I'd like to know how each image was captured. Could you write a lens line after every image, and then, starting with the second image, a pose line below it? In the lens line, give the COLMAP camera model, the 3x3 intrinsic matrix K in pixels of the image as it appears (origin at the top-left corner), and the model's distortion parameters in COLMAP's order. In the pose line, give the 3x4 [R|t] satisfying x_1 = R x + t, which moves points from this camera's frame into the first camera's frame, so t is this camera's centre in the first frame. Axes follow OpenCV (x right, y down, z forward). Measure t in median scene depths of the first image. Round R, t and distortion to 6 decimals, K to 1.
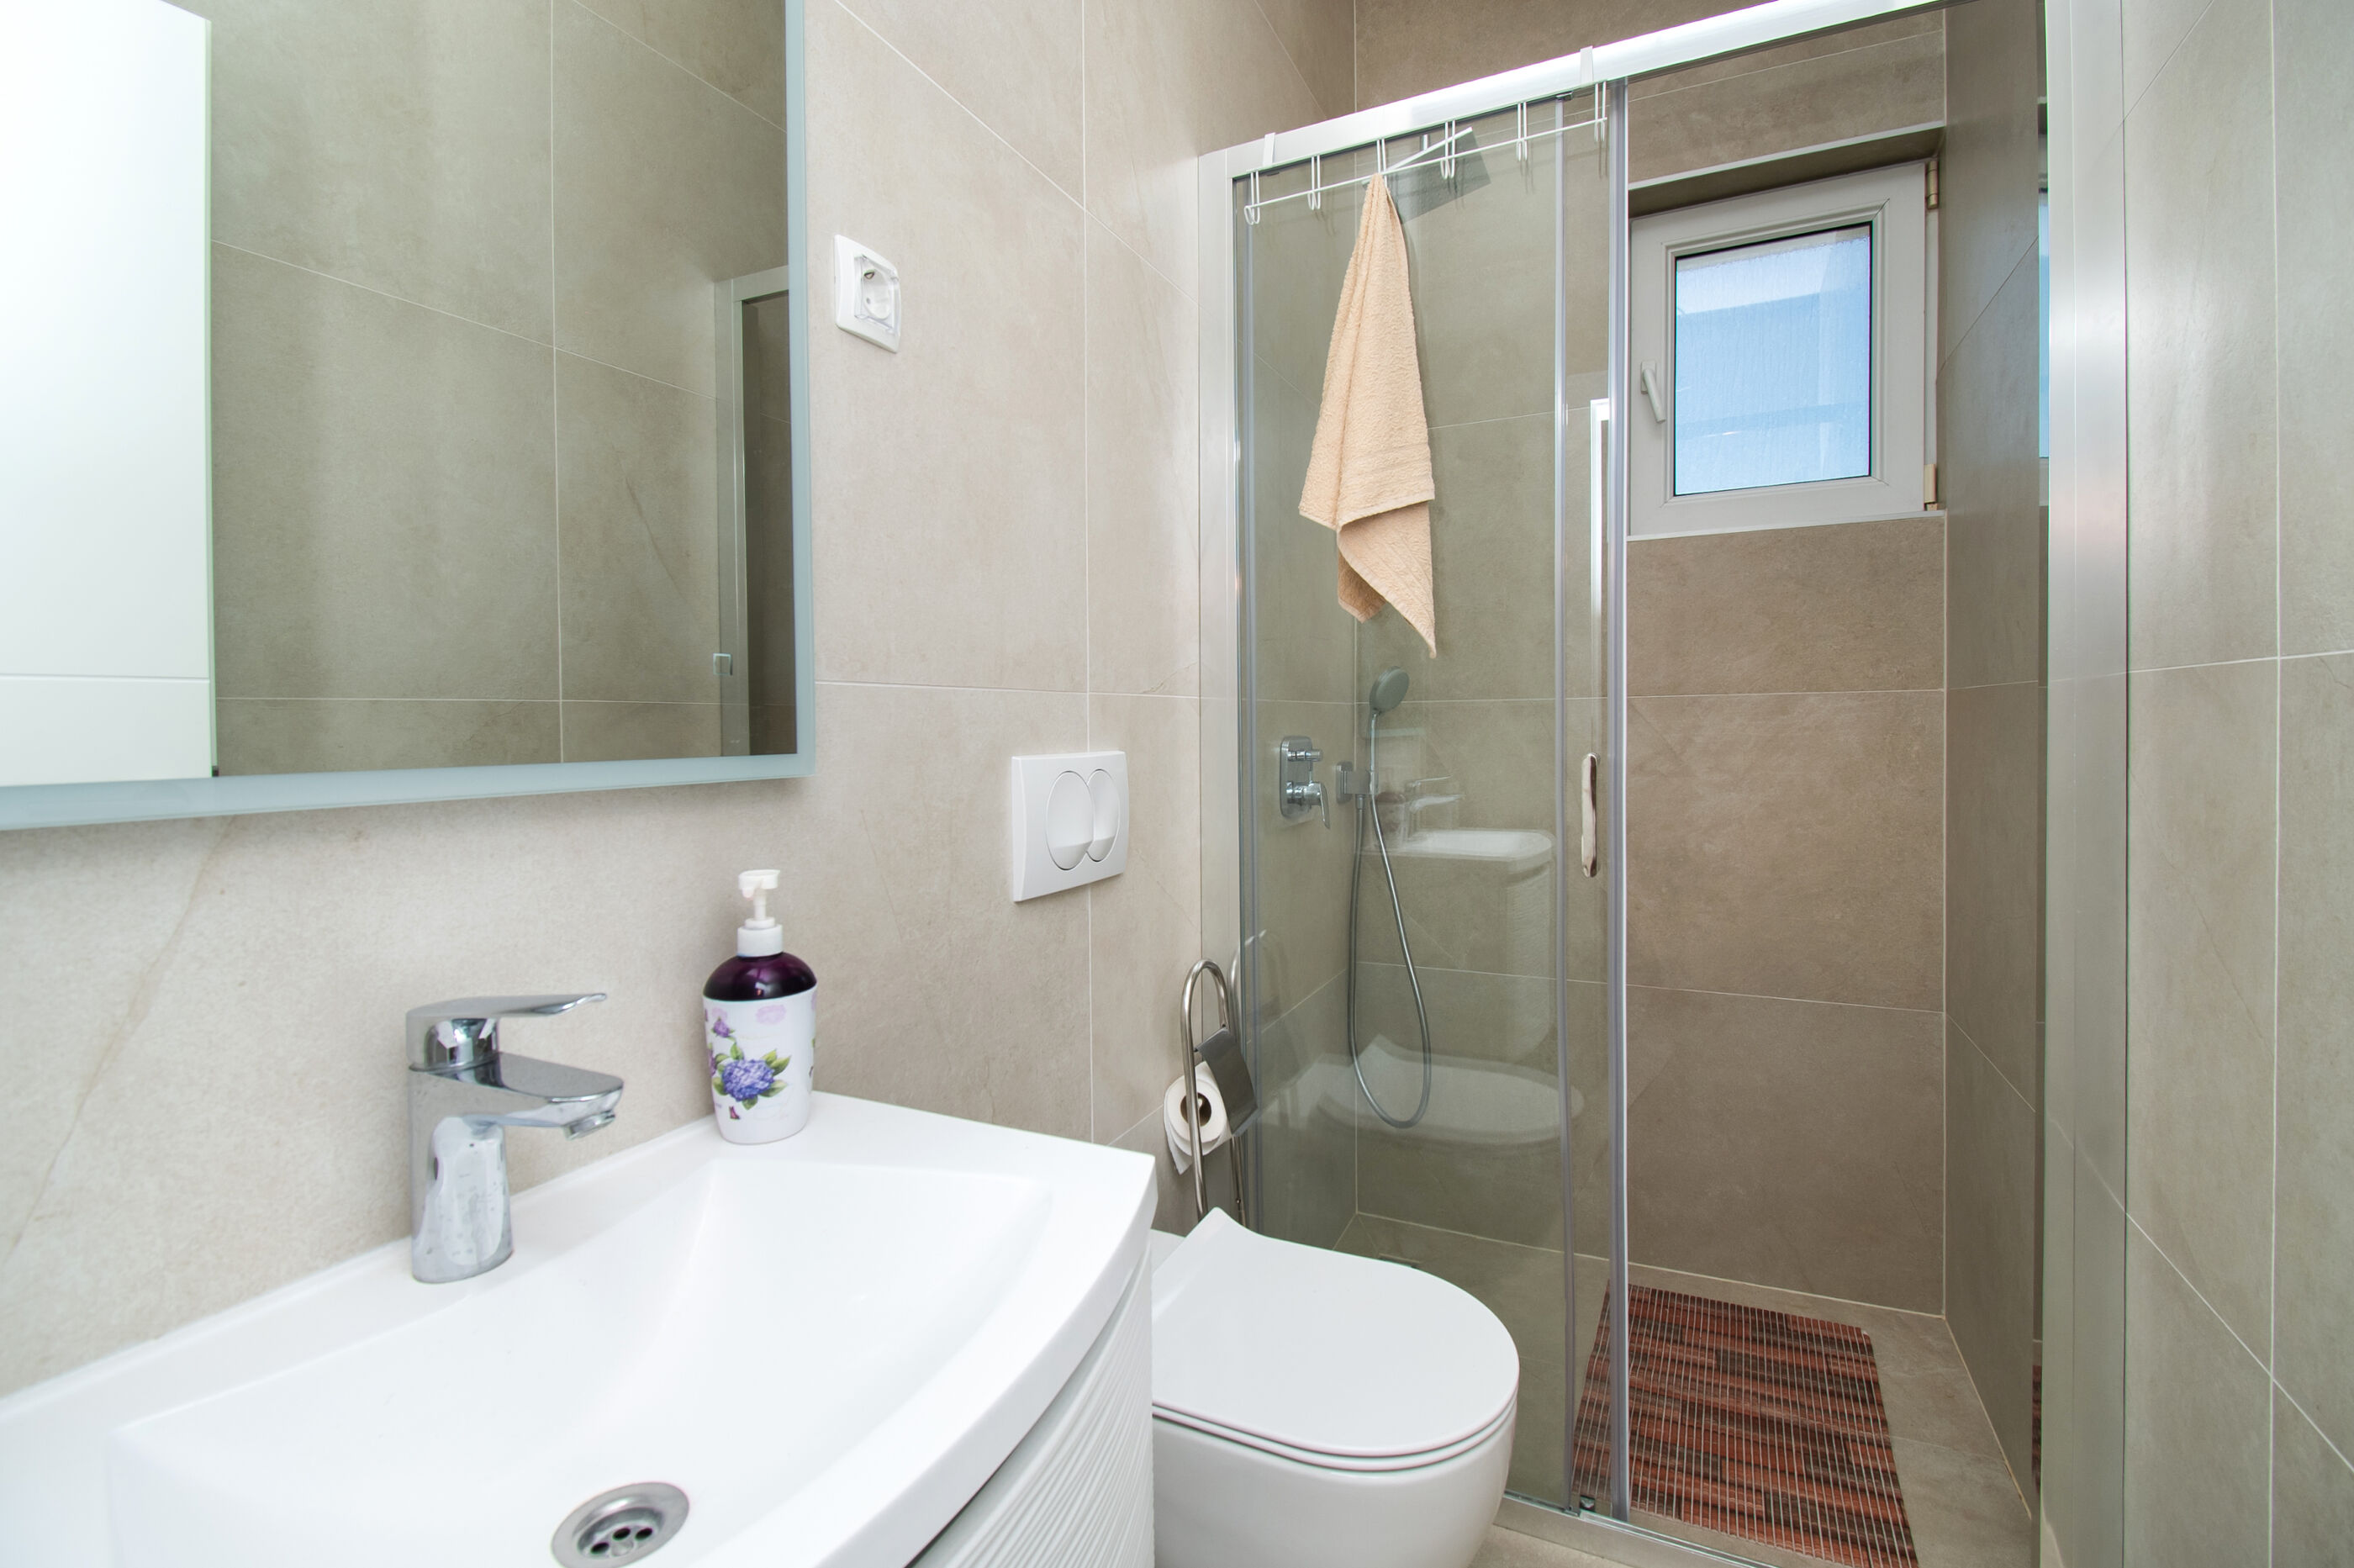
lens RADIAL K [[1095.9, 0, 1174.9], [0, 1095.9, 726.9], [0, 0, 1]] dist [0.028598, -0.018844]
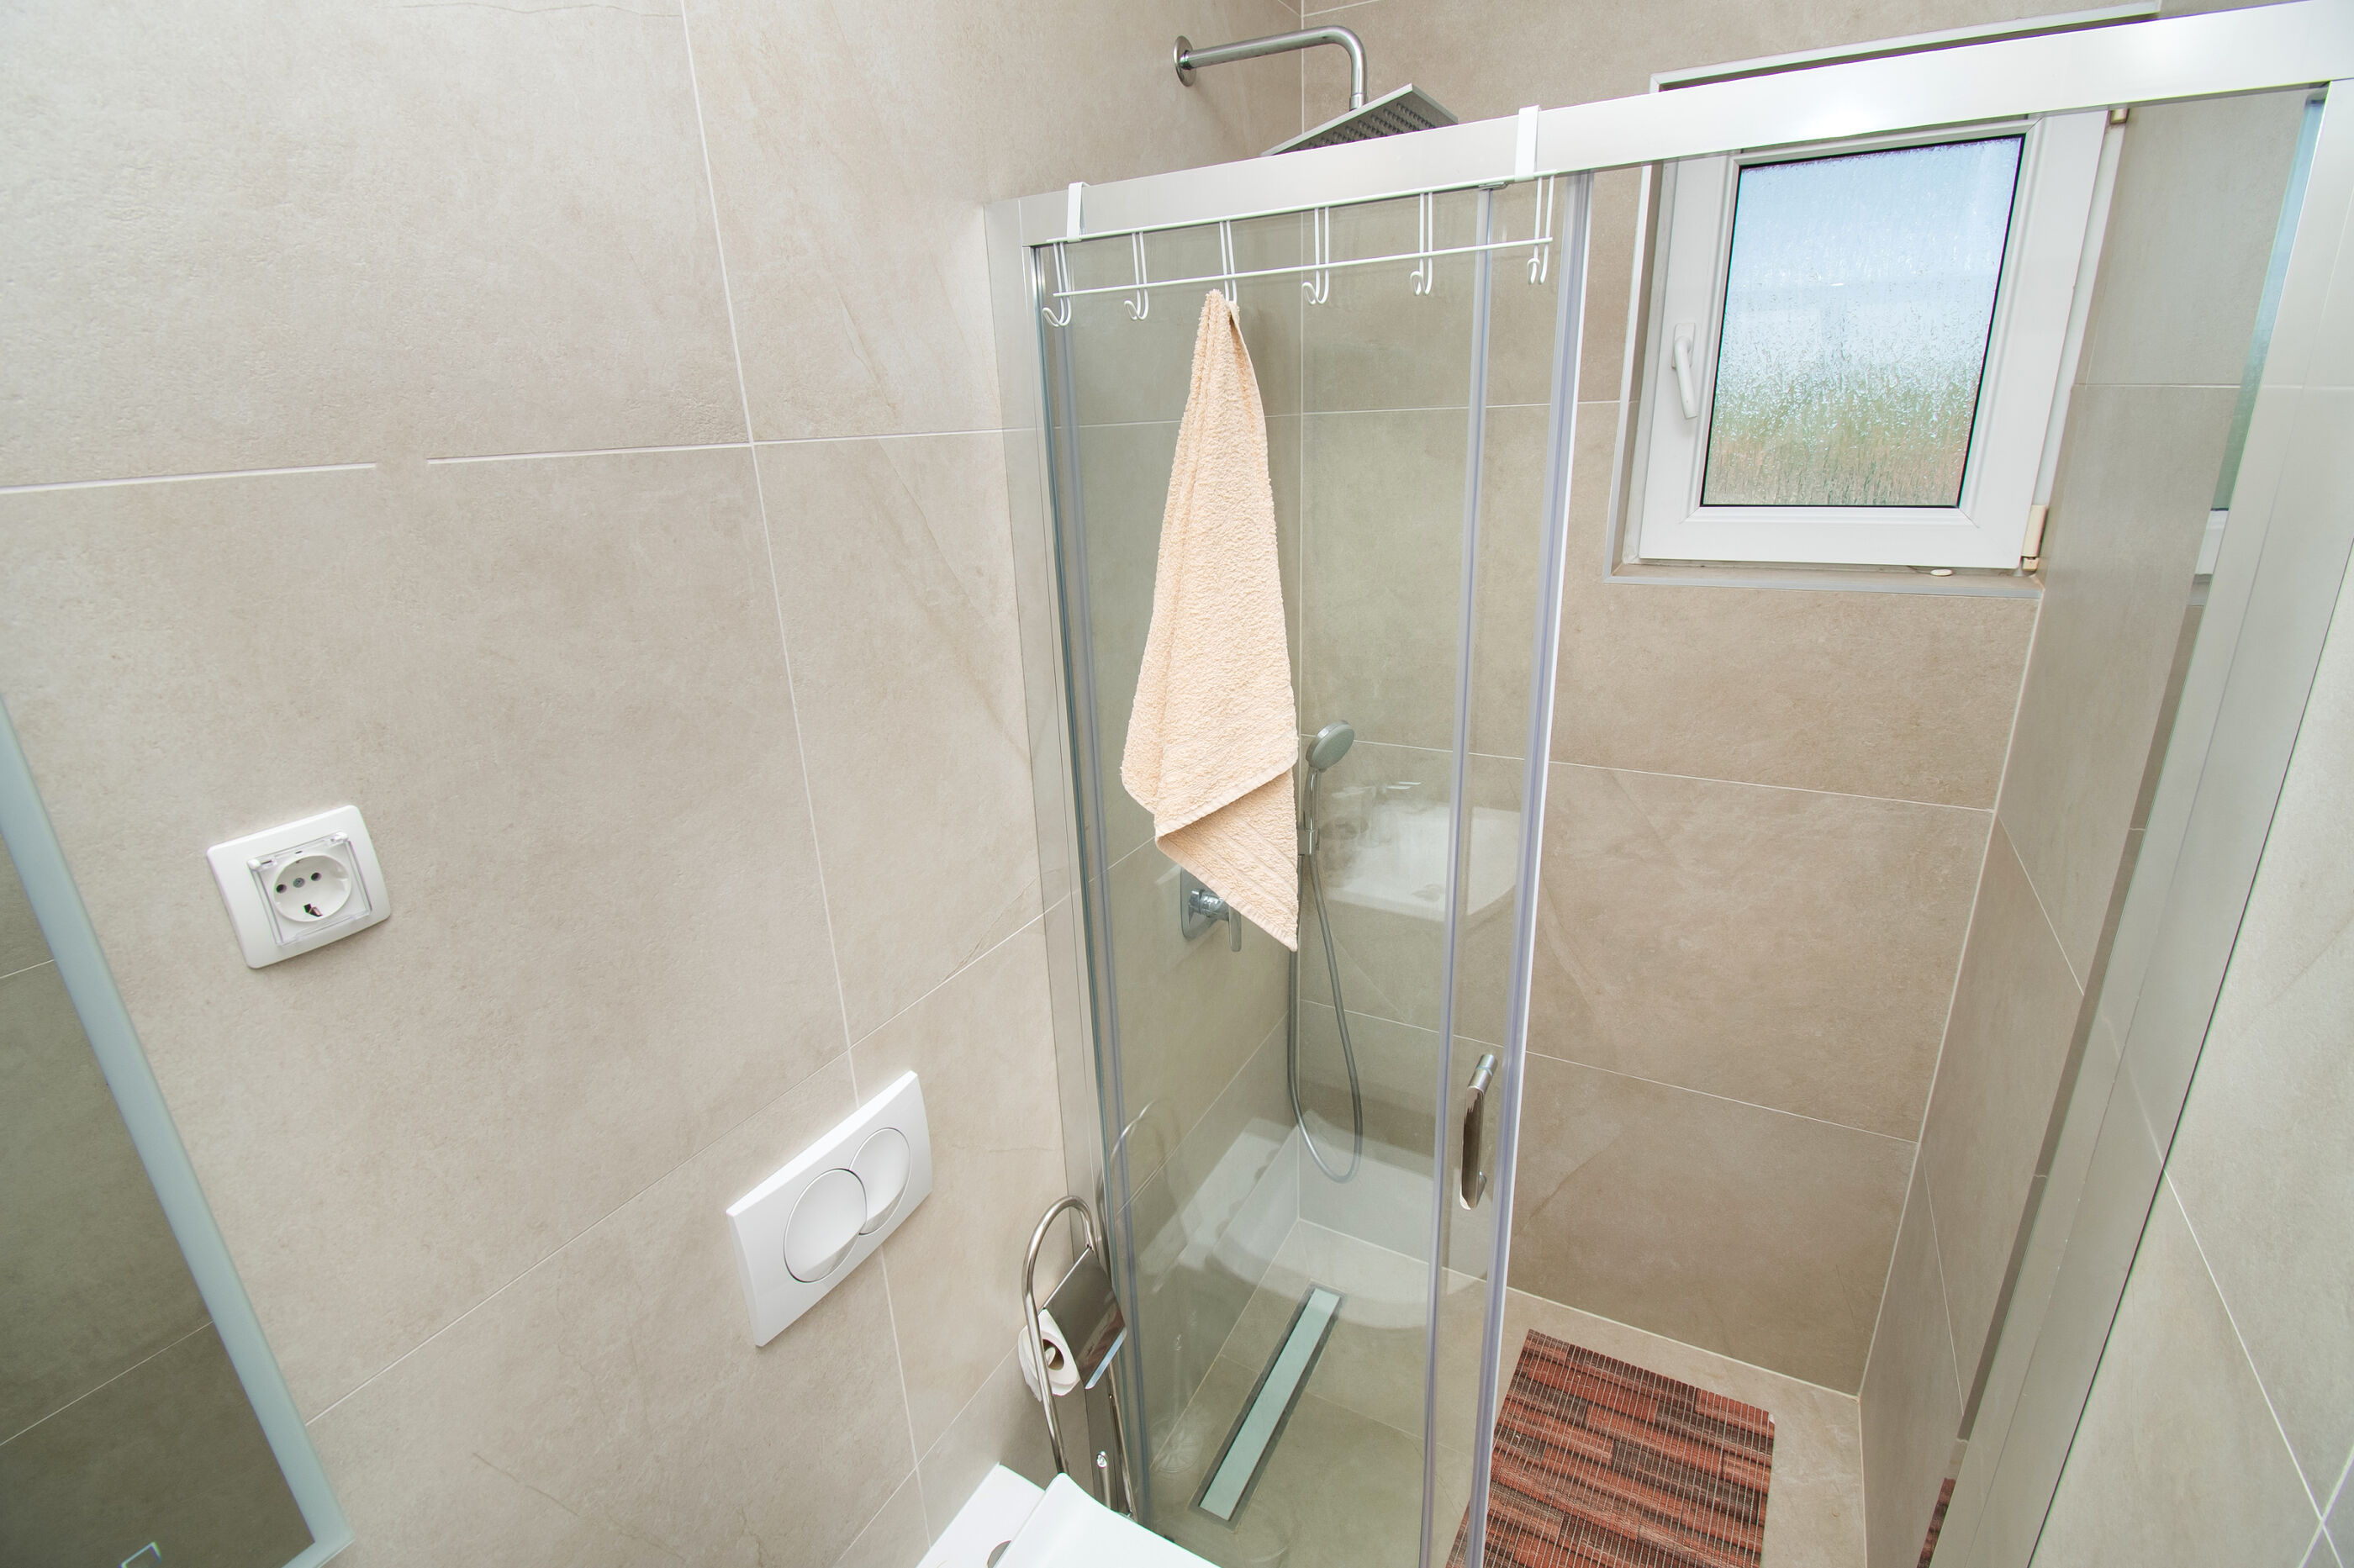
lens RADIAL K [[1076.3, 0, 1166.5], [0, 1076.3, 756.7], [0, 0, 1]] dist [0.003968, -0.015555]
pose [[0.996673, -0.008637, -0.081045, 0.167979], [0.033773, 0.948747, 0.314227, -0.361155], [0.074177, -0.315919, 0.945882, 0.241815]]
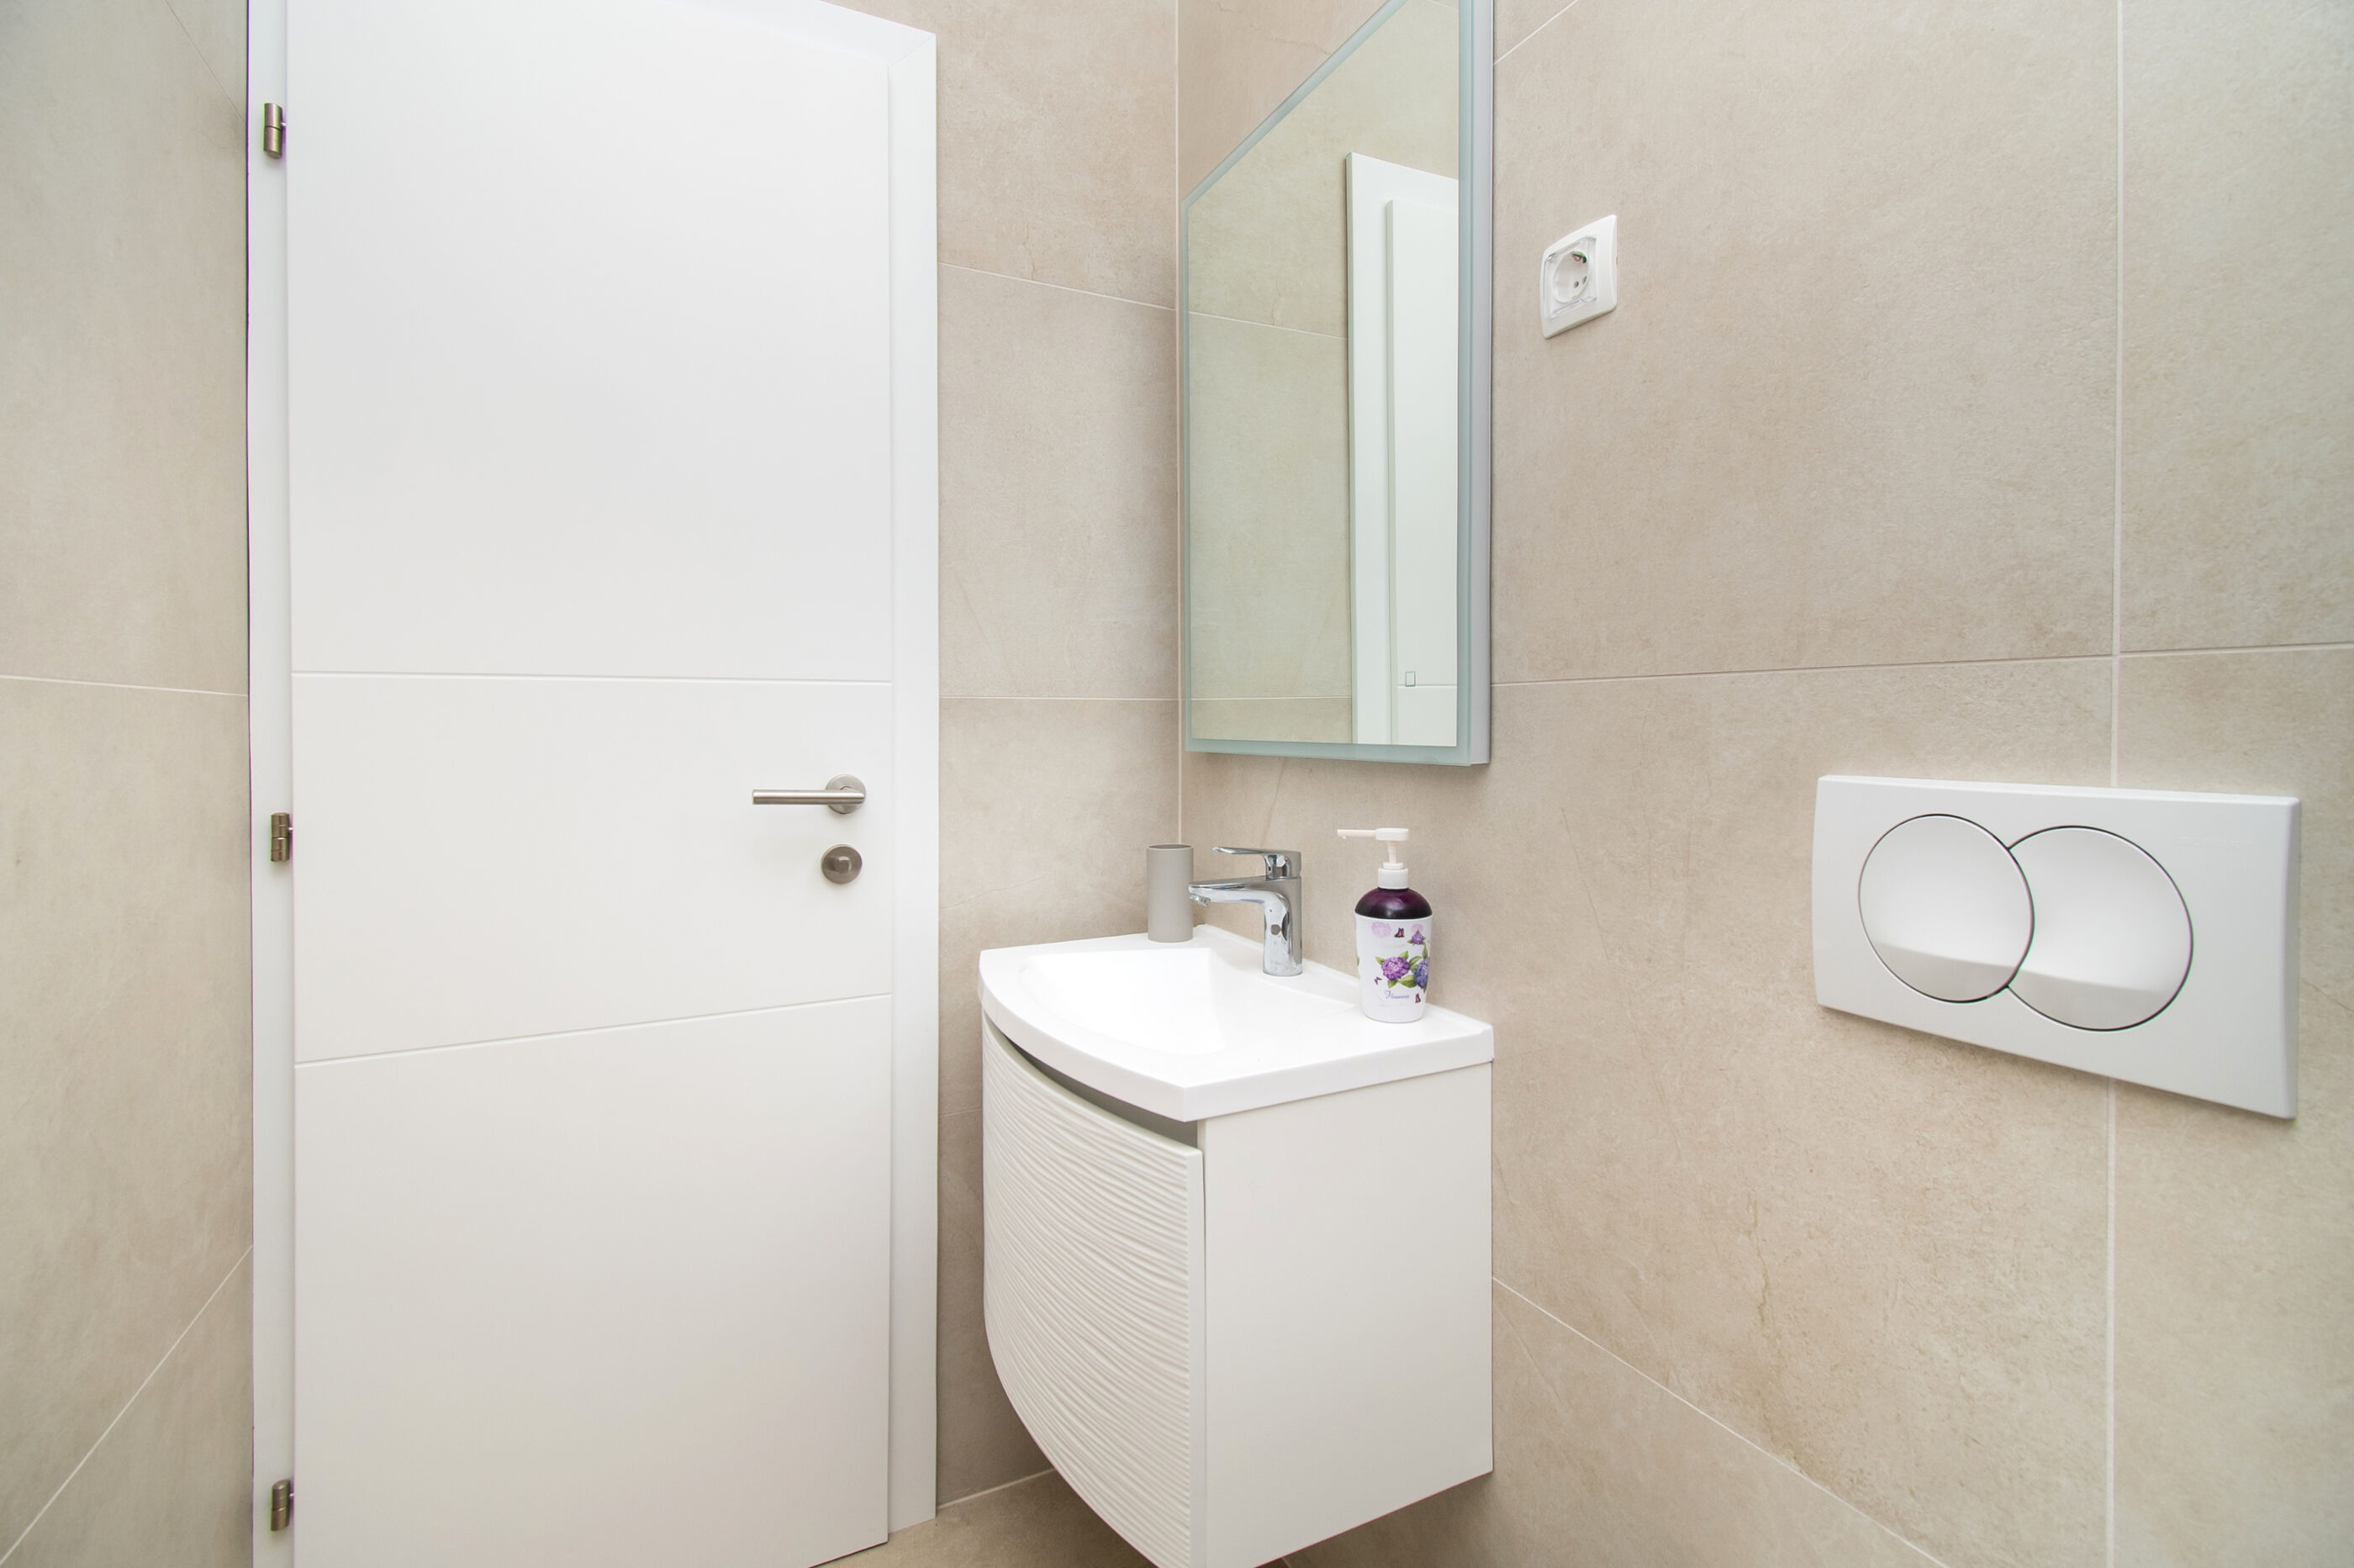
lens RADIAL K [[1050.2, 0, 1176.9], [0, 1050.2, 763.2], [0, 0, 1]] dist [0.009794, -0.018375]
pose [[-0.618987, 0.030616, -0.784804, 0.371500], [-0.006650, 0.999000, 0.044217, -0.002758], [0.785373, 0.032589, -0.618164, 0.719506]]
